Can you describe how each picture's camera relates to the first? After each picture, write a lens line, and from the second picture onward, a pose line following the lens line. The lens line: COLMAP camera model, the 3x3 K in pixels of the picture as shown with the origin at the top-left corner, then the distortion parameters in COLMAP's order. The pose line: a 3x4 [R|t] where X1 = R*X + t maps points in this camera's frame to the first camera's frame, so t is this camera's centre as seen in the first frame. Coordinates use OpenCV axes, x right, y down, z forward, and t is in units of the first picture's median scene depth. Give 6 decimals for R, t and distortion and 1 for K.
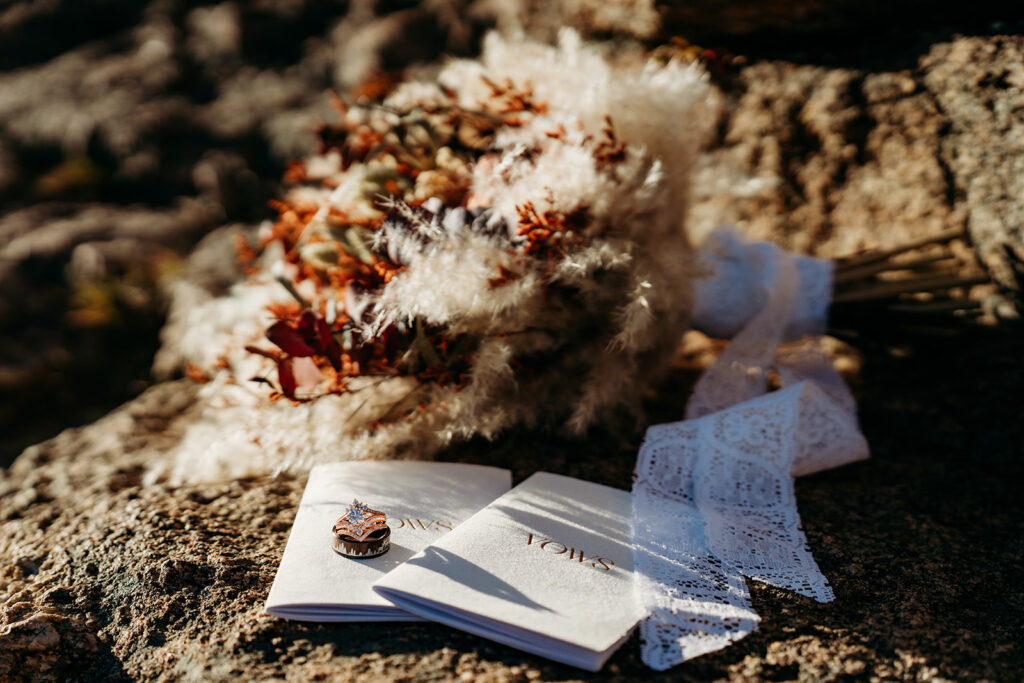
lens RADIAL K [[1323.0, 0, 515.9], [0, 1323.0, 343.0], [0, 0, 1]] dist [0.180273, 0.000000]
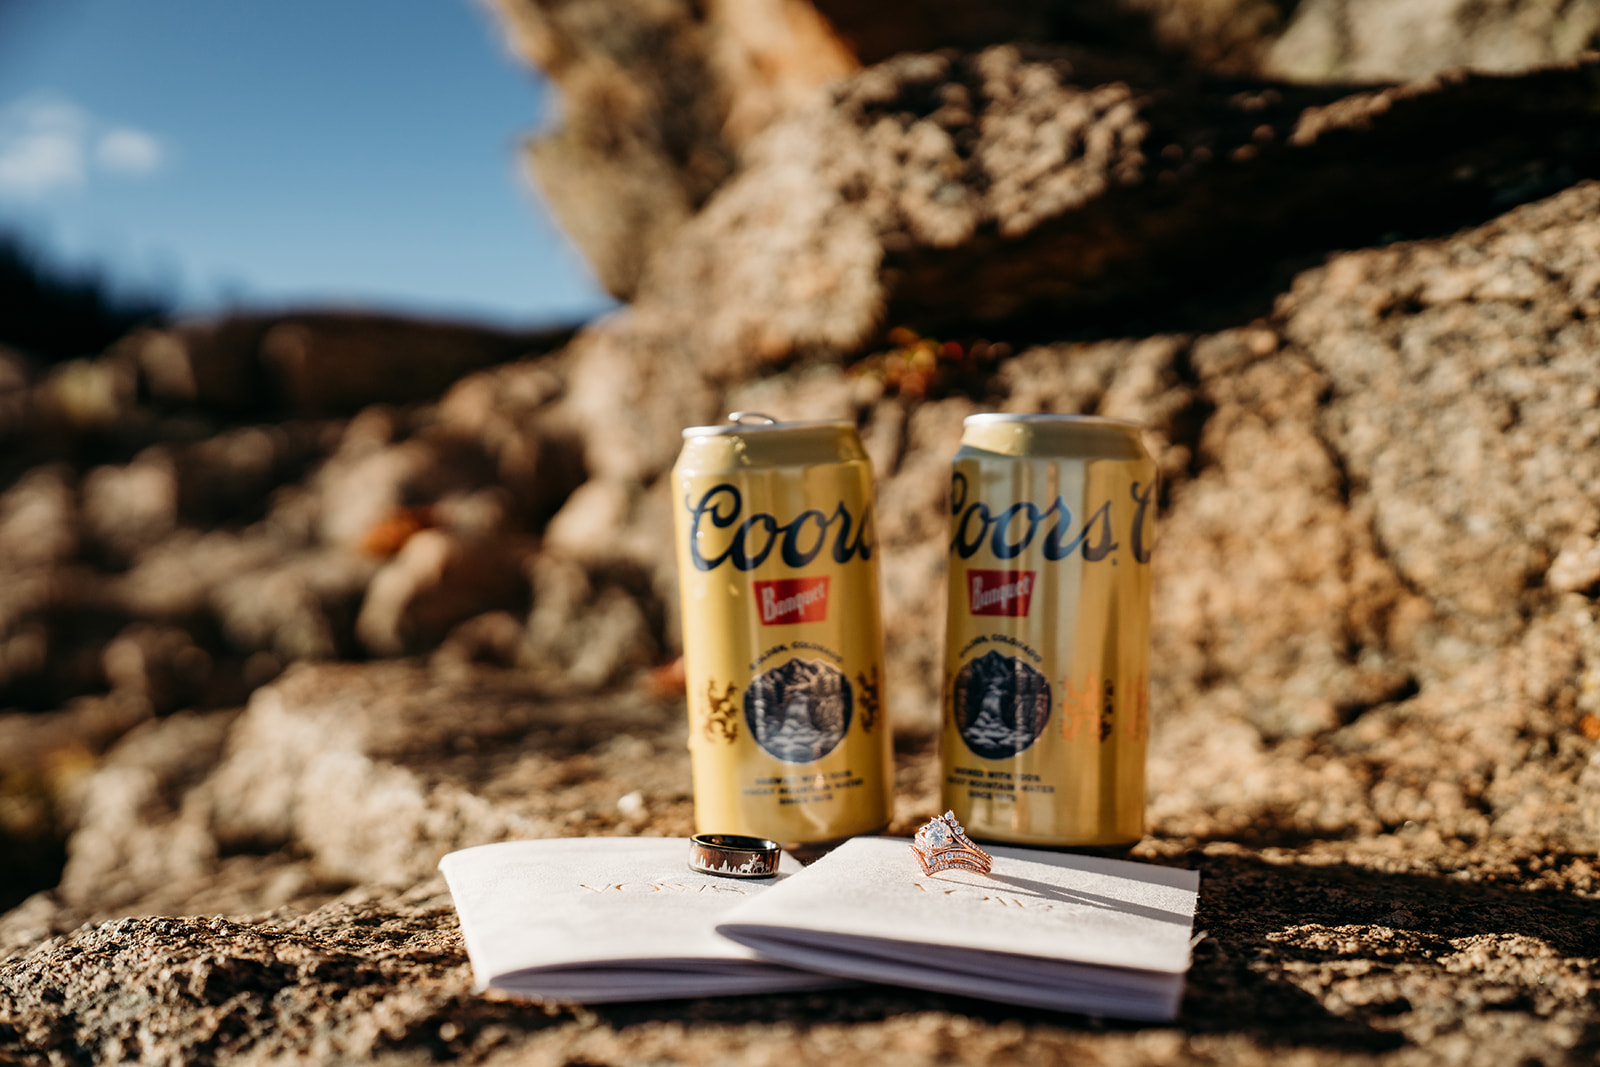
lens RADIAL K [[1858.5, 0, 793.8], [0, 1858.5, 531.3], [0, 0, 1]] dist [0.081759, 0.000000]
pose [[0.988630, -0.009167, 0.150087, -0.098595], [0.048592, 0.964062, -0.261197, 0.148480], [-0.142299, 0.265520, 0.953546, 0.142134]]
